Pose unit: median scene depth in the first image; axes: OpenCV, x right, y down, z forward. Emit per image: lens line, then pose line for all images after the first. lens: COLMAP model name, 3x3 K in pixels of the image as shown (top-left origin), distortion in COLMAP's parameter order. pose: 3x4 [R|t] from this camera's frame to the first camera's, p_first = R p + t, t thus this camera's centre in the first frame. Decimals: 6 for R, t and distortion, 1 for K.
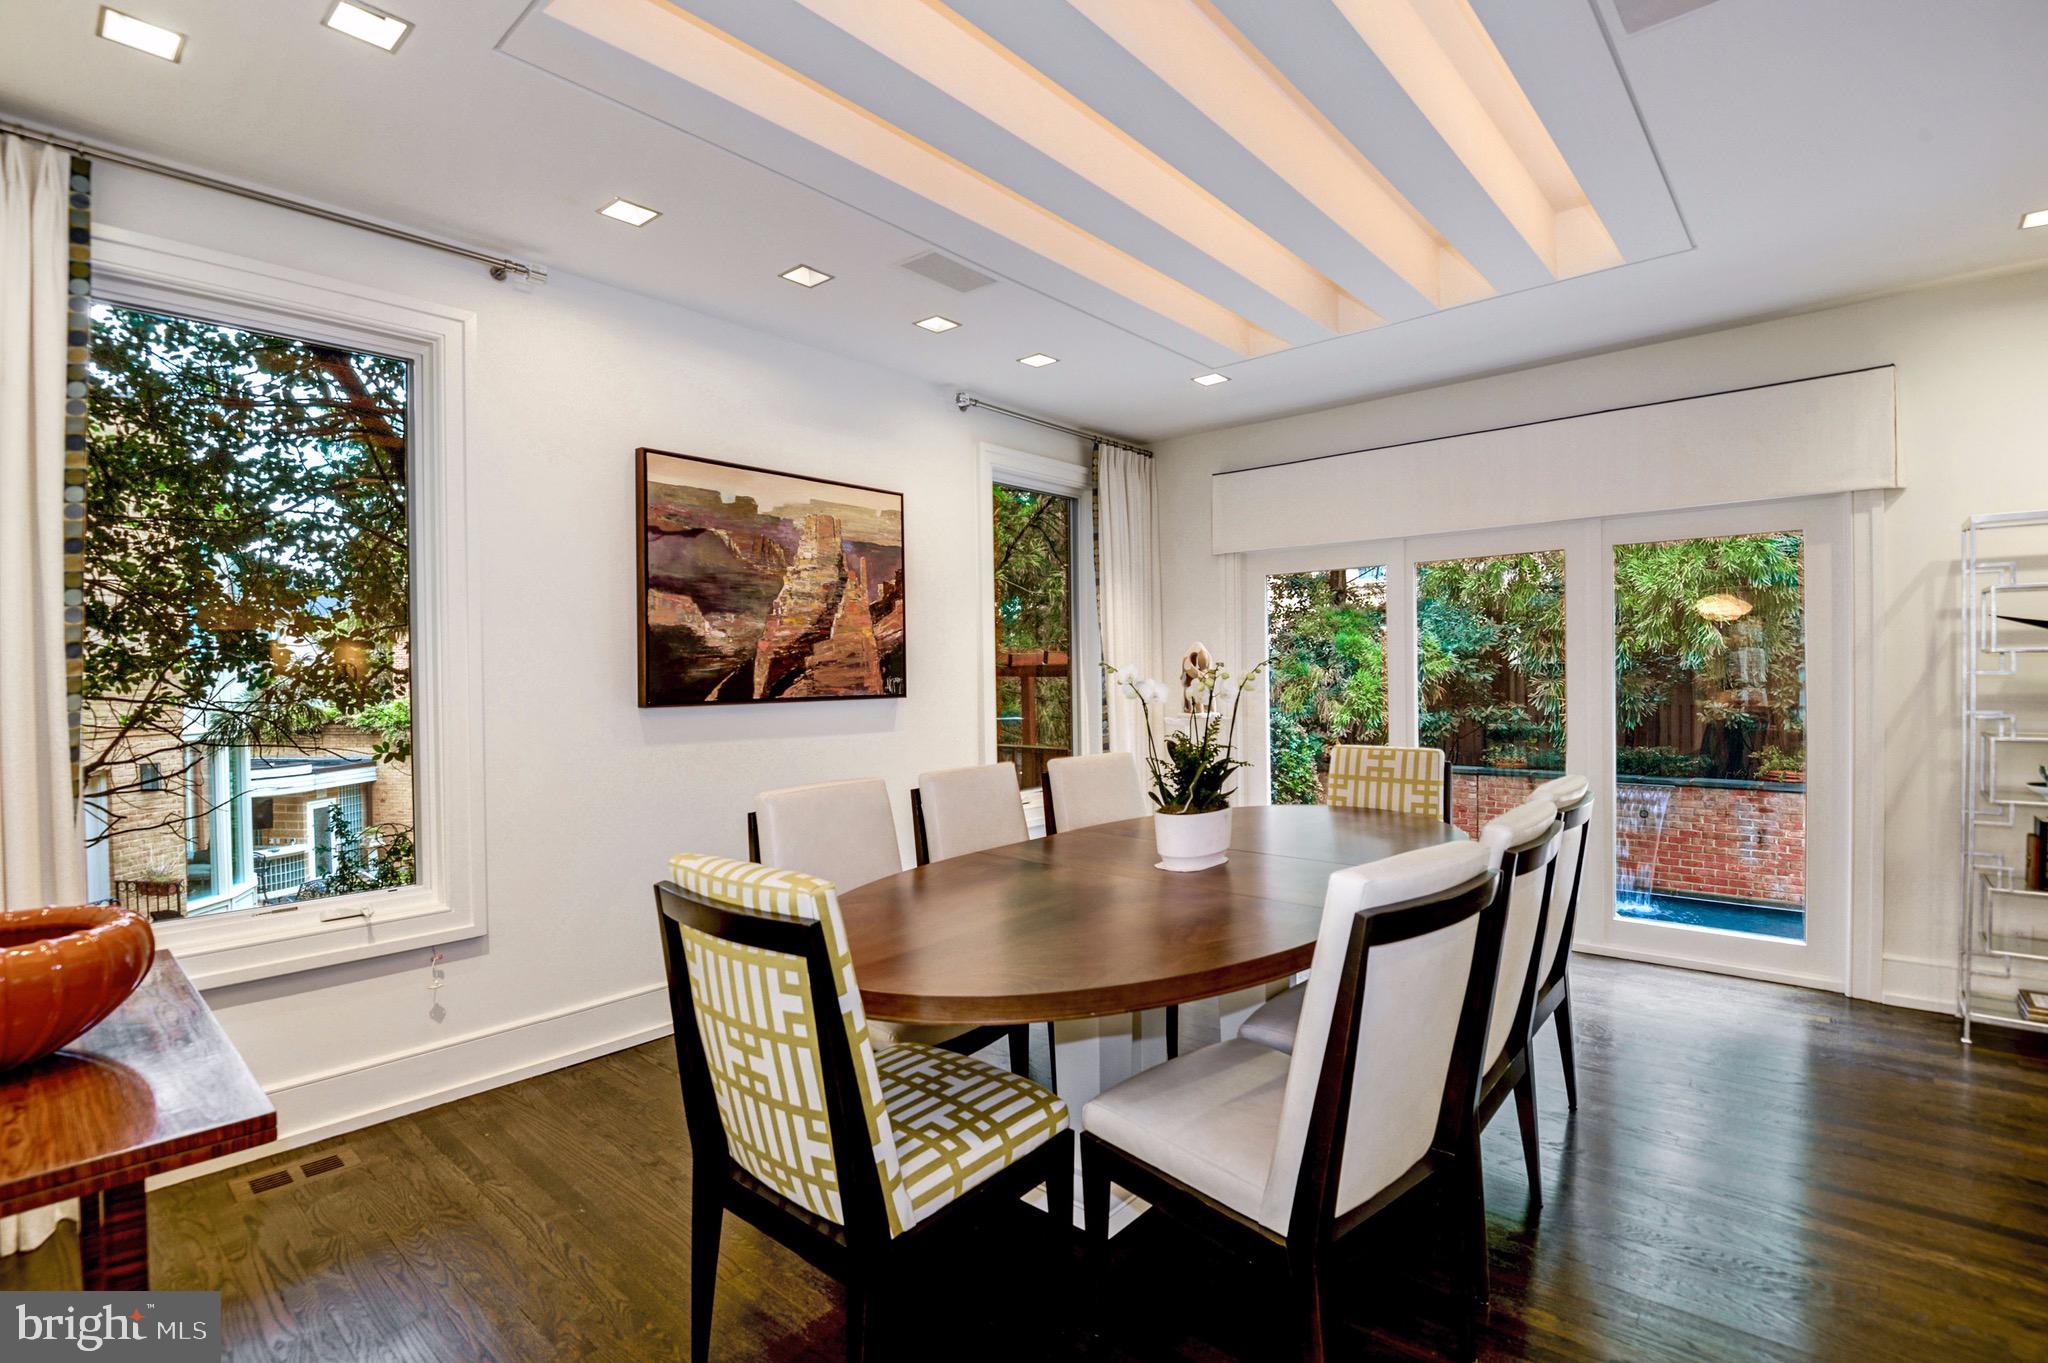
lens RADIAL K [[939.4, 0, 1015.0], [0, 939.4, 685.0], [0, 0, 1]] dist [-0.001003, -0.000595]
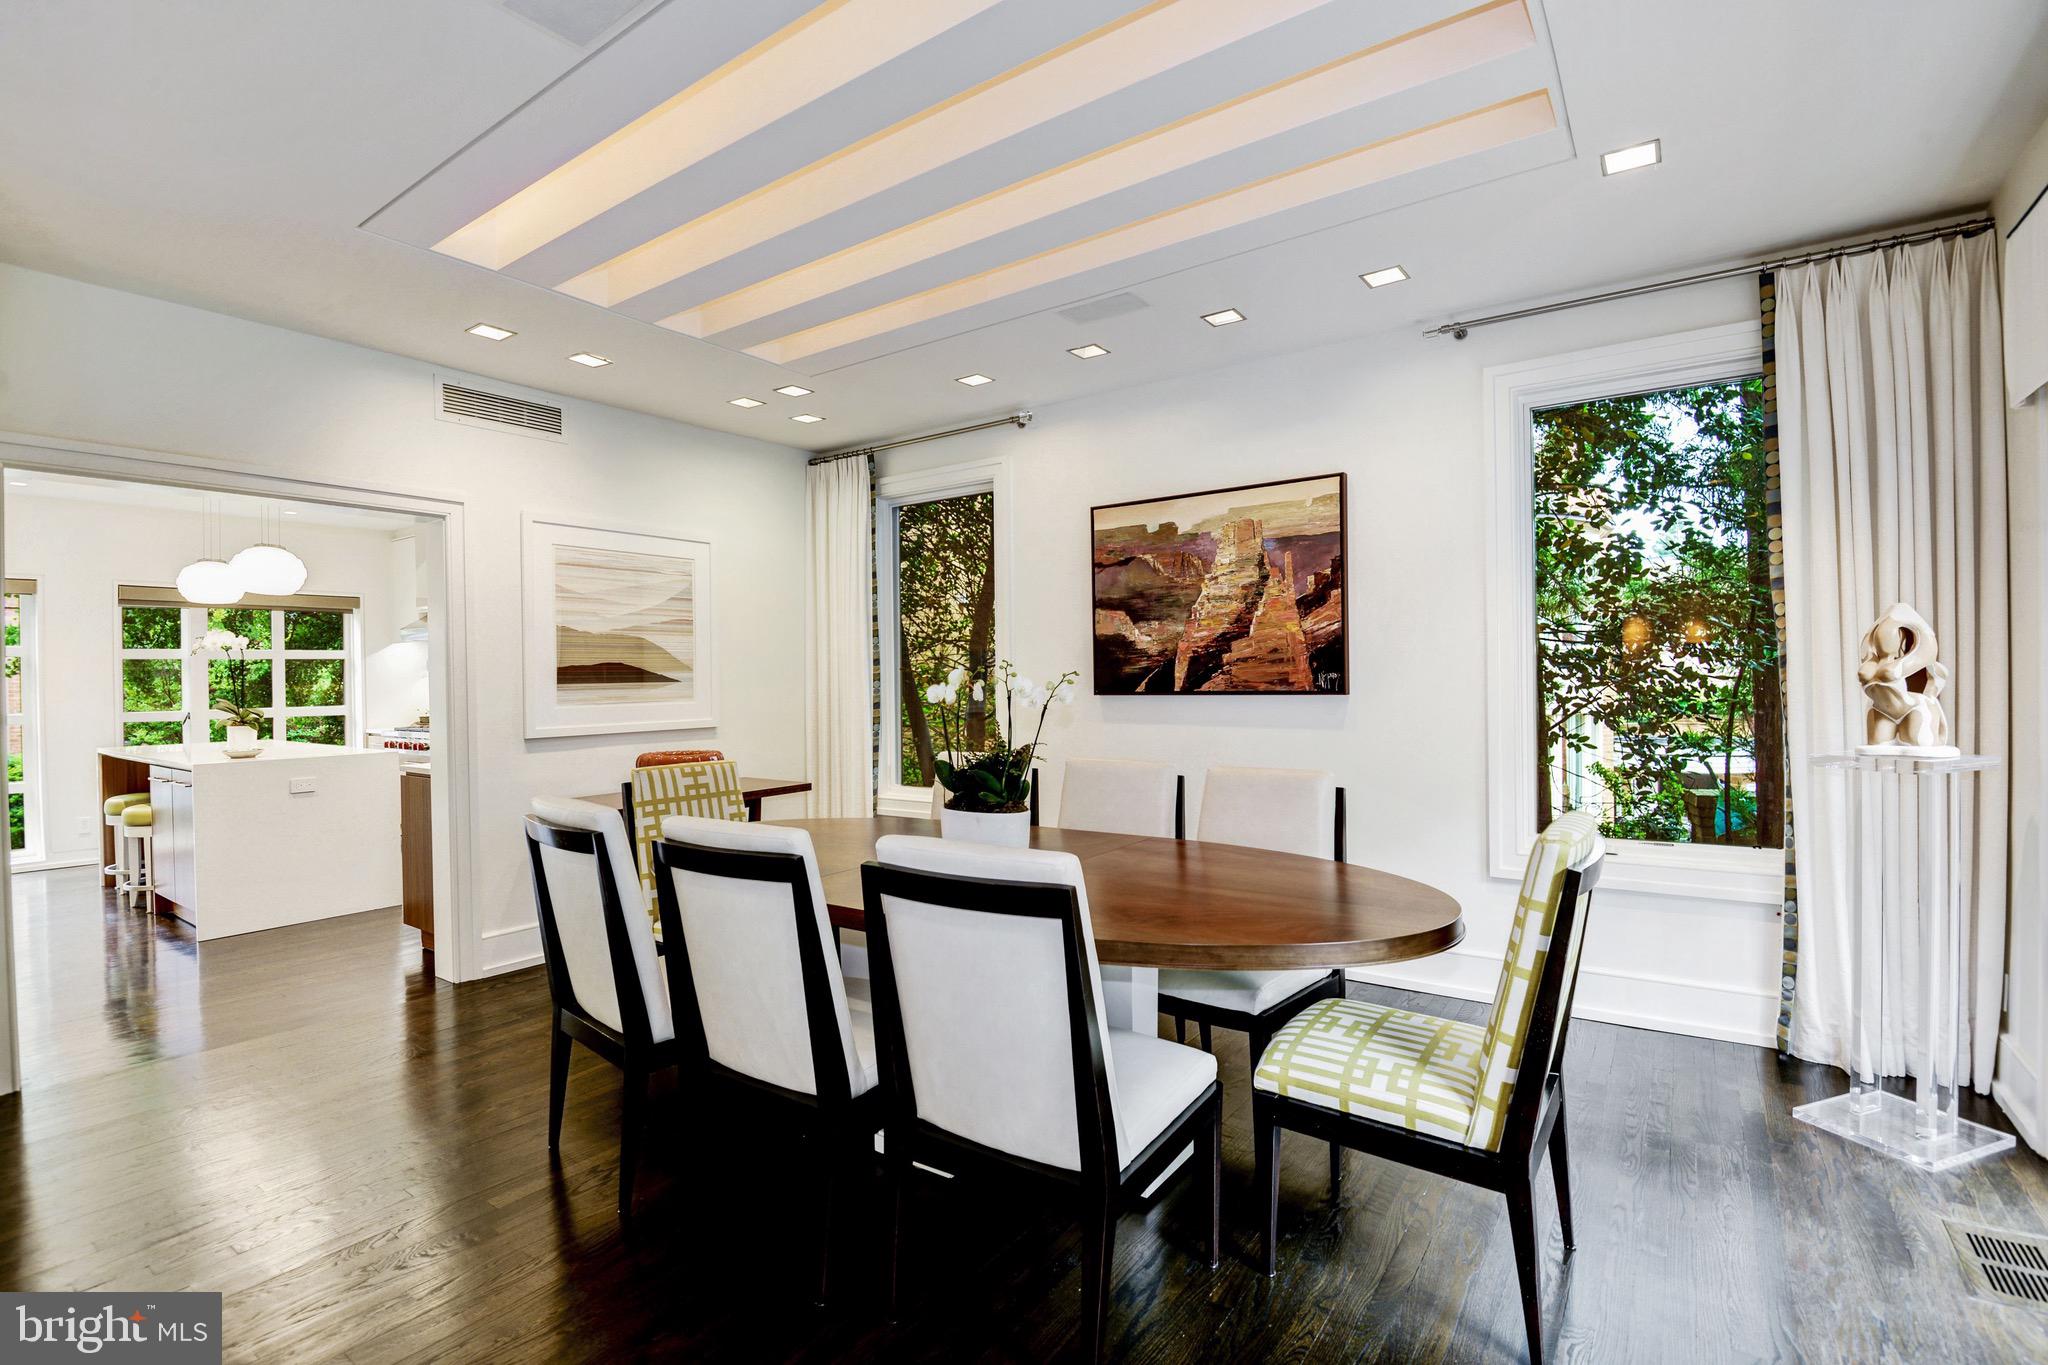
lens RADIAL K [[939.4, 0, 1015.0], [0, 939.4, 686.0], [0, 0, 1]] dist [-0.001003, -0.000595]
pose [[0.113918, 0.017949, -0.993328, 0.850148], [-0.001091, 0.999838, 0.017942, -0.012250], [0.993490, -0.000960, 0.113920, 0.639779]]
